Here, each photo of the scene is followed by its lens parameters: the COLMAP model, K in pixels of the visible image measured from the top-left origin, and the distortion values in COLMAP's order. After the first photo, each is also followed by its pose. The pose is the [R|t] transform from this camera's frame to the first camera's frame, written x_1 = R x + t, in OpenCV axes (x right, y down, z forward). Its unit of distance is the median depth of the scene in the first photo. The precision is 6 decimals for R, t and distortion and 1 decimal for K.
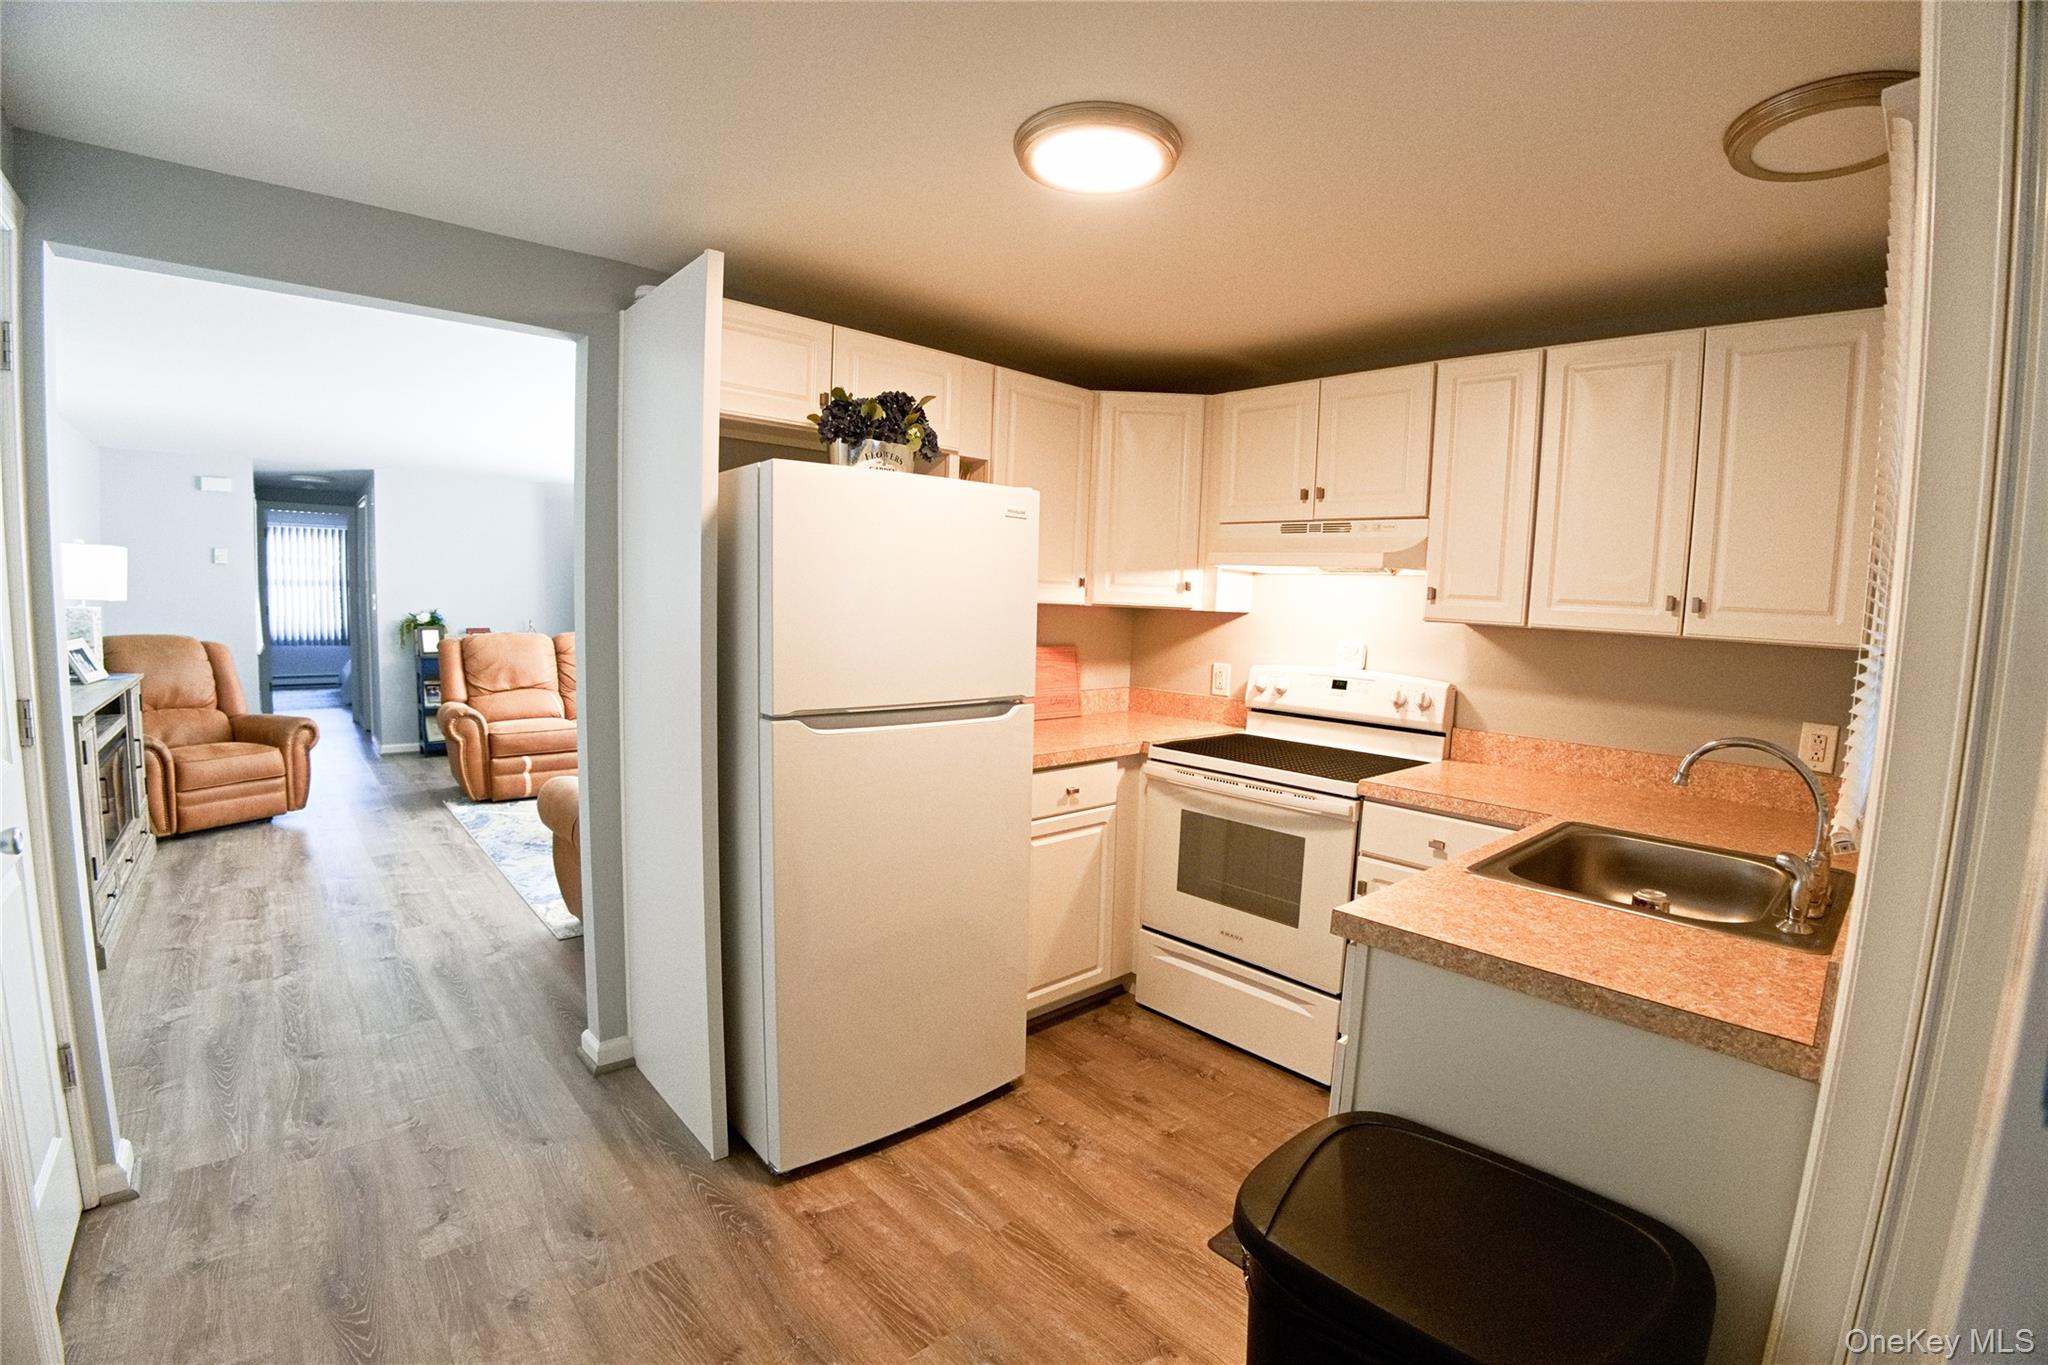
lens RADIAL K [[895.7, 0, 1024.0], [0, 895.7, 682.5], [0, 0, 1]] dist [-0.095968, 0.015642]
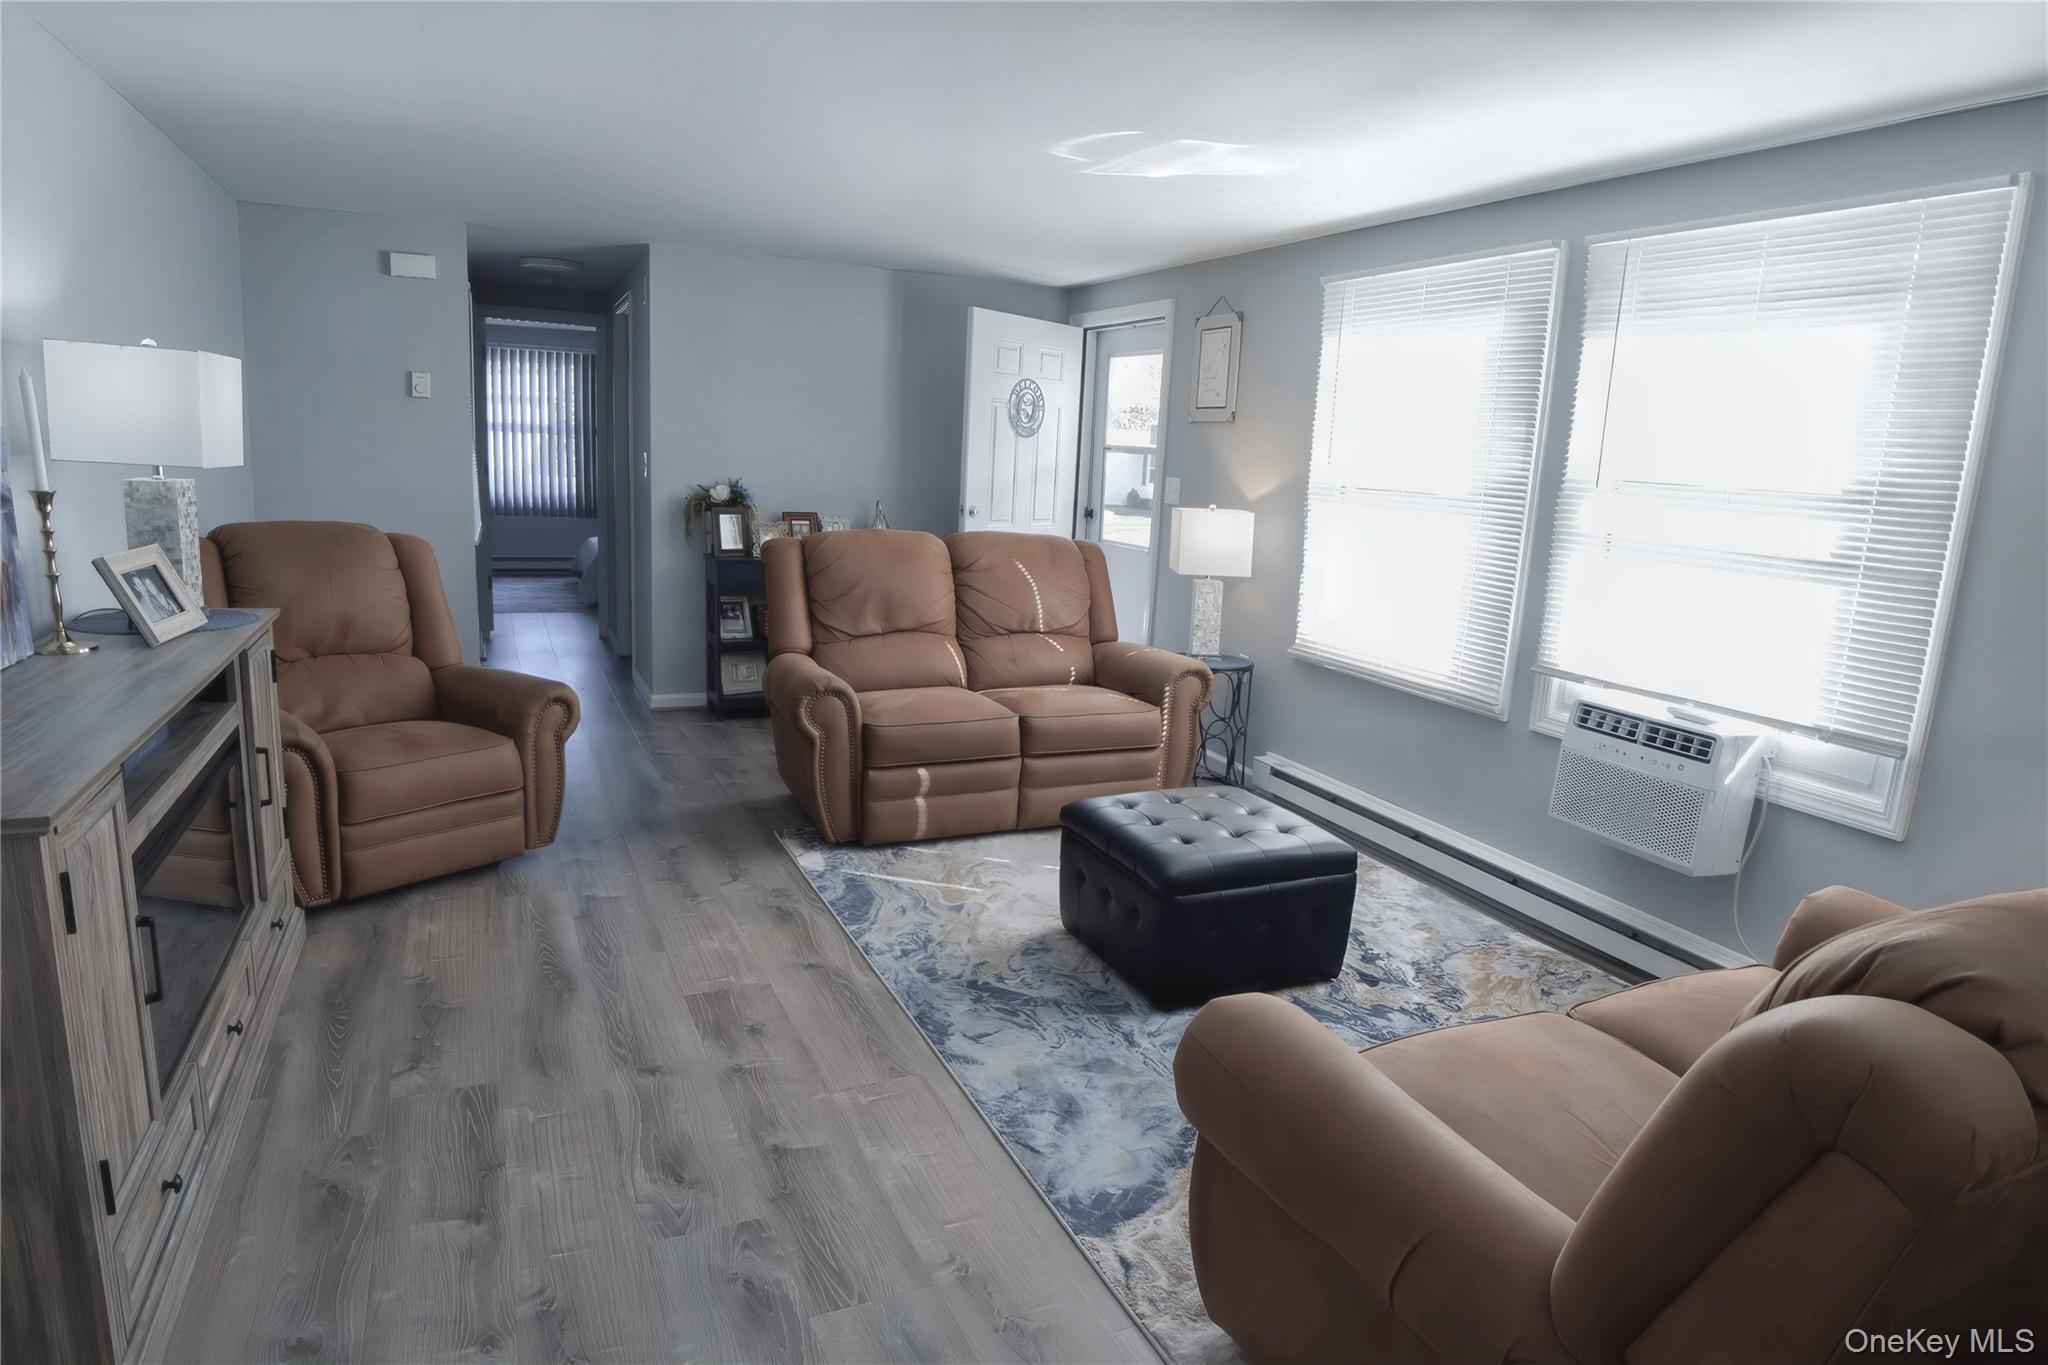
lens RADIAL K [[1172.5, 0, 1024.0], [0, 1172.5, 682.5], [0, 0, 1]] dist [-0.053431, -0.000140]
pose [[0.954970, 0.076470, -0.286678, -0.352278], [-0.049504, 0.993738, 0.100168, -0.050786], [0.292543, -0.081466, 0.952776, 0.371874]]
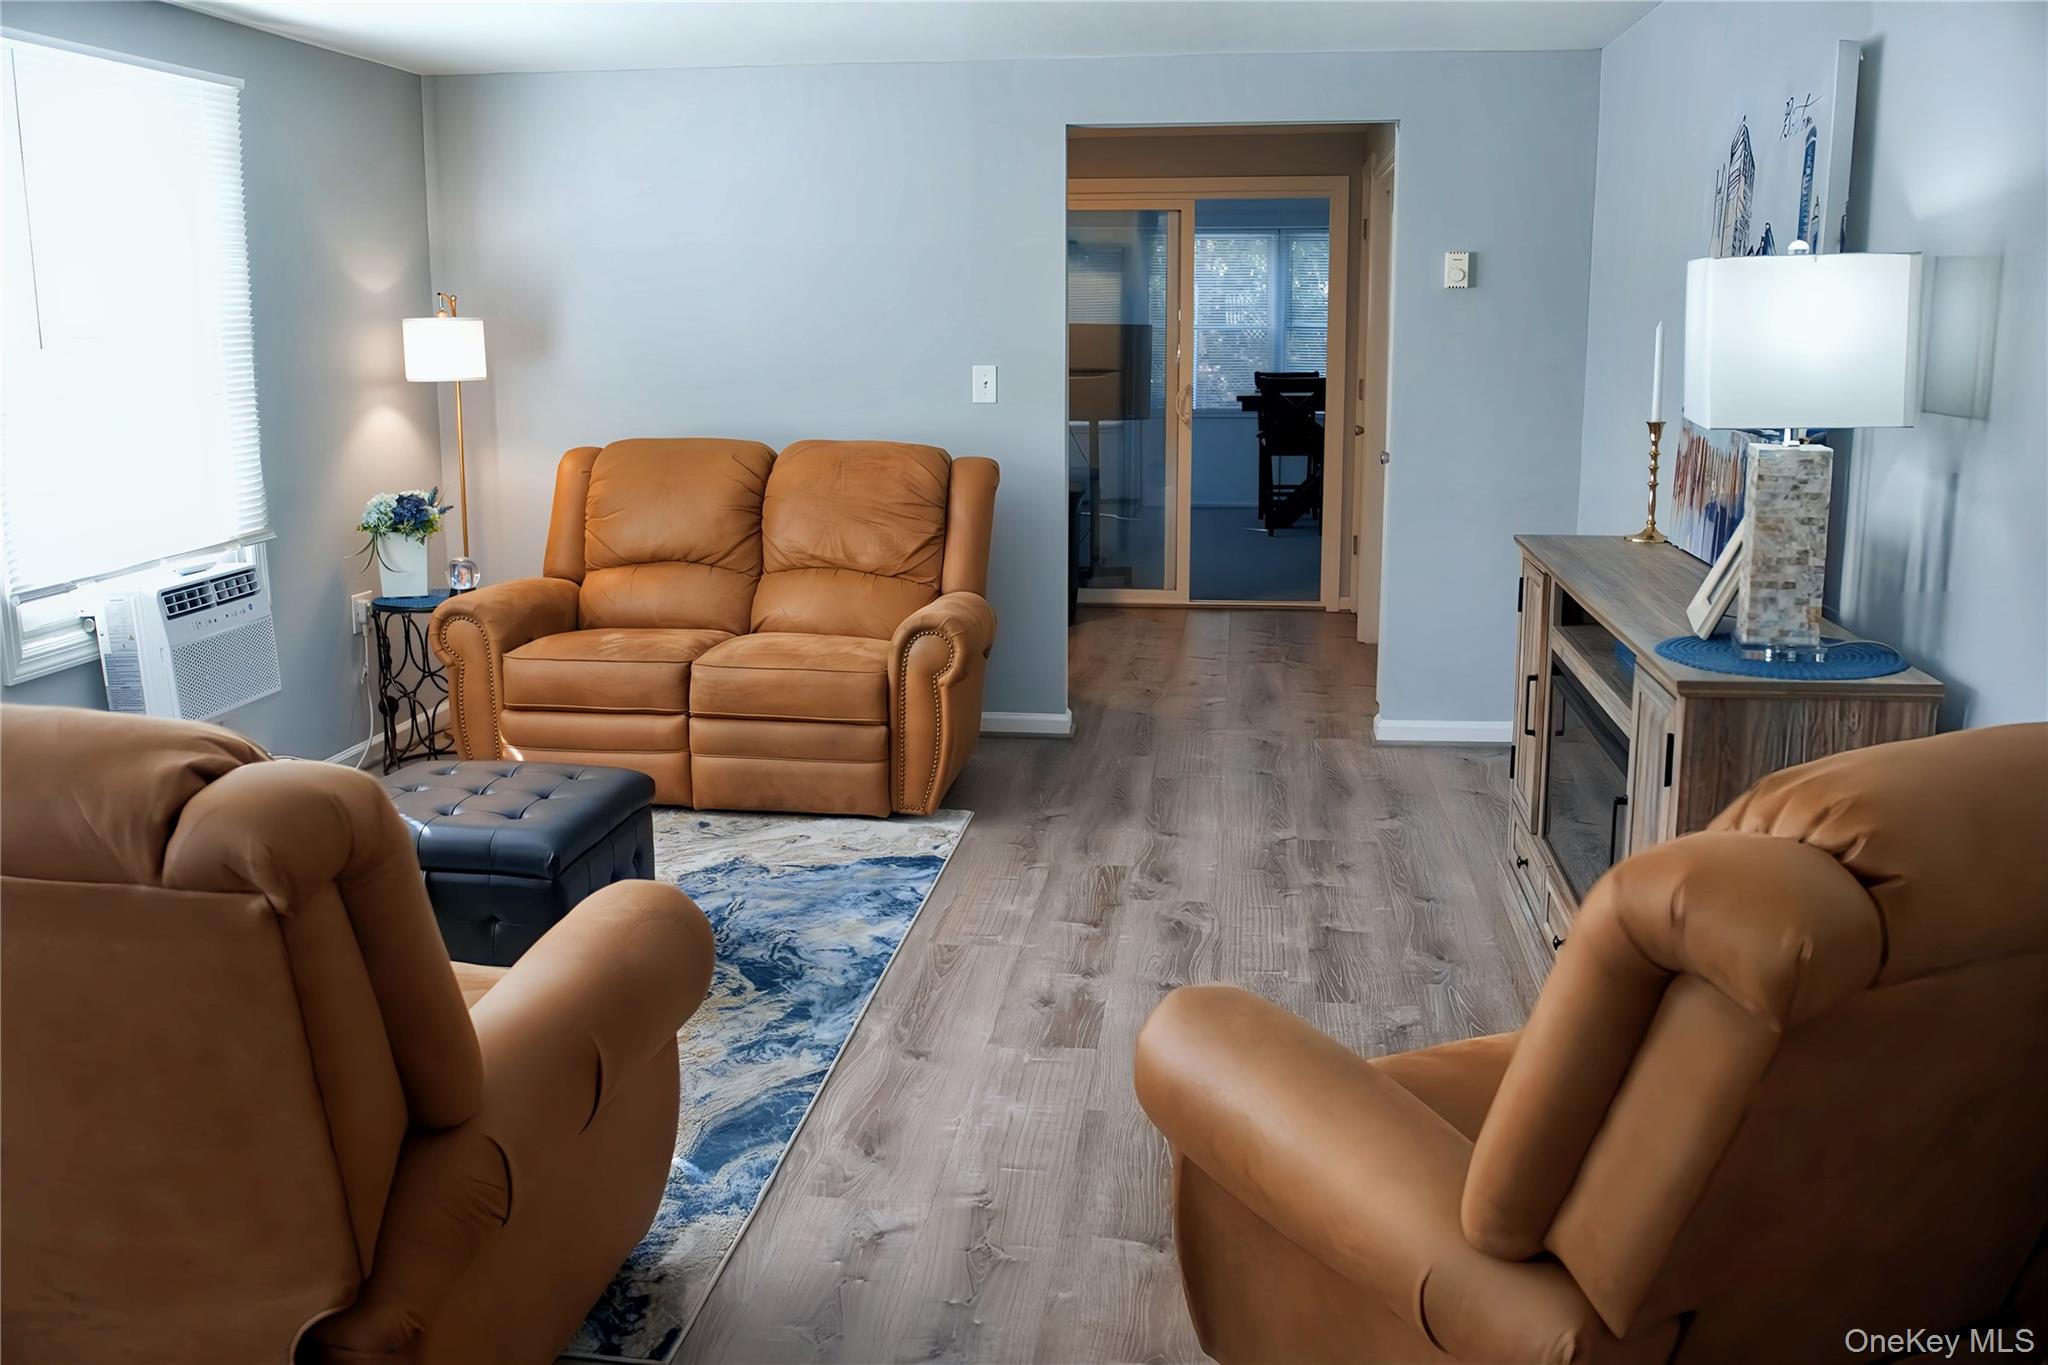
lens RADIAL K [[1772.4, 0, 1024.0], [0, 1772.4, 682.5], [0, 0, 1]] dist [-0.078803, -0.000442]
pose [[-0.653177, -0.186290, 0.733932, -1.174817], [0.048652, 0.956936, 0.286192, -0.174065], [-0.755640, 0.222641, -0.615986, 1.328041]]
